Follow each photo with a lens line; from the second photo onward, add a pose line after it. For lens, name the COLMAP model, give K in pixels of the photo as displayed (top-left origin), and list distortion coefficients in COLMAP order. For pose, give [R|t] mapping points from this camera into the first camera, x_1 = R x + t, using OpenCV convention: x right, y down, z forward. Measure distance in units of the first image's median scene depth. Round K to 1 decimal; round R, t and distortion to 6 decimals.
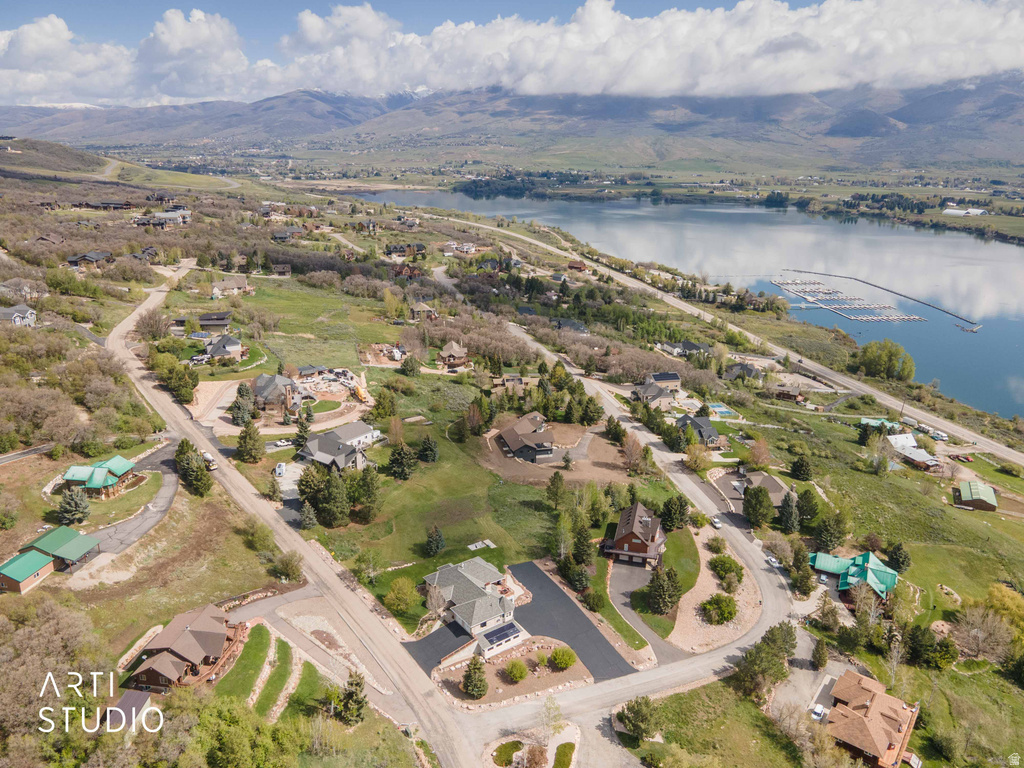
lens RADIAL K [[744.4, 0, 499.6], [0, 744.4, 387.6], [0, 0, 1]] dist [0.036251, 0.002763]
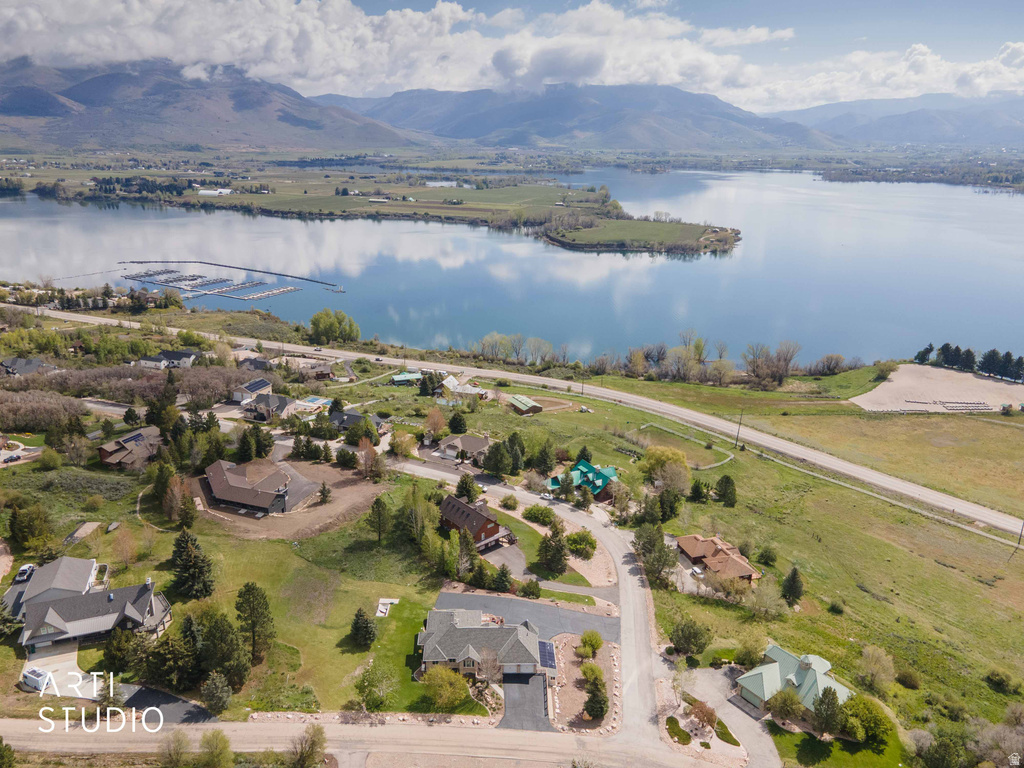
lens RADIAL K [[746.9, 0, 502.8], [0, 746.9, 381.0], [0, 0, 1]] dist [0.021952, 0.044123]
pose [[0.565331, -0.260615, 0.782612, -0.578677], [0.250712, 0.958179, 0.137974, -0.125785], [-0.785840, 0.118209, 0.607027, 0.361375]]
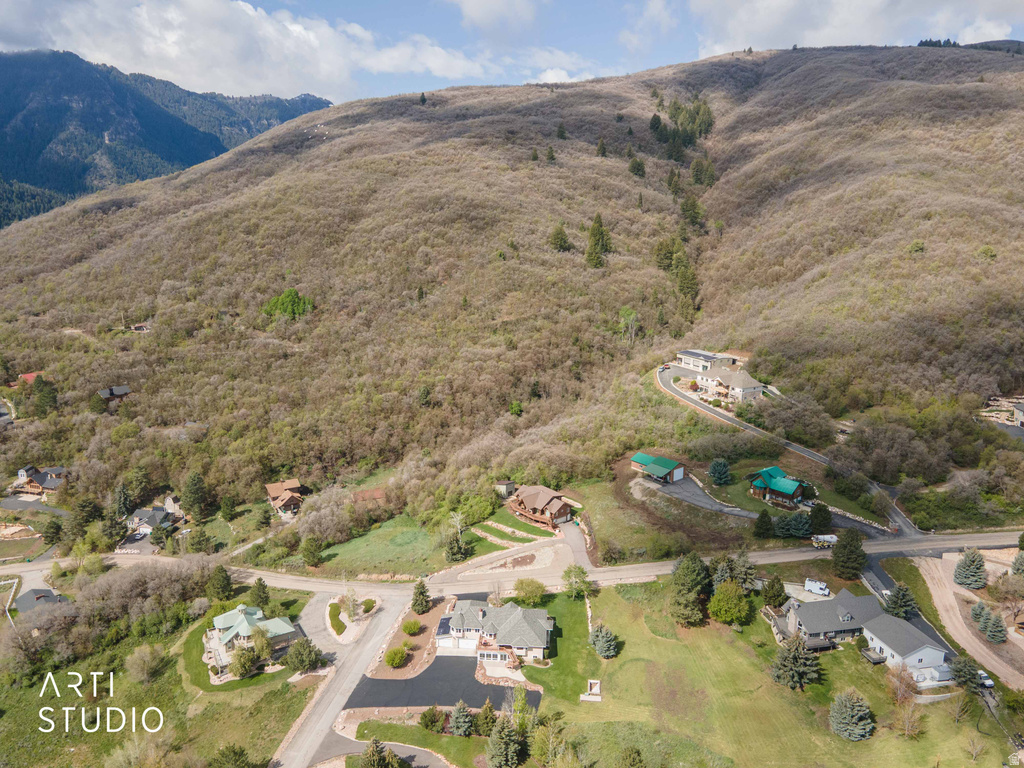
lens RADIAL K [[746.9, 0, 502.8], [0, 746.9, 381.0], [0, 0, 1]] dist [0.021952, 0.044123]
pose [[-0.645929, 0.163522, -0.745678, 0.623400], [-0.256735, 0.873363, 0.413914, -0.415890], [0.718932, 0.458801, -0.522149, 1.261604]]
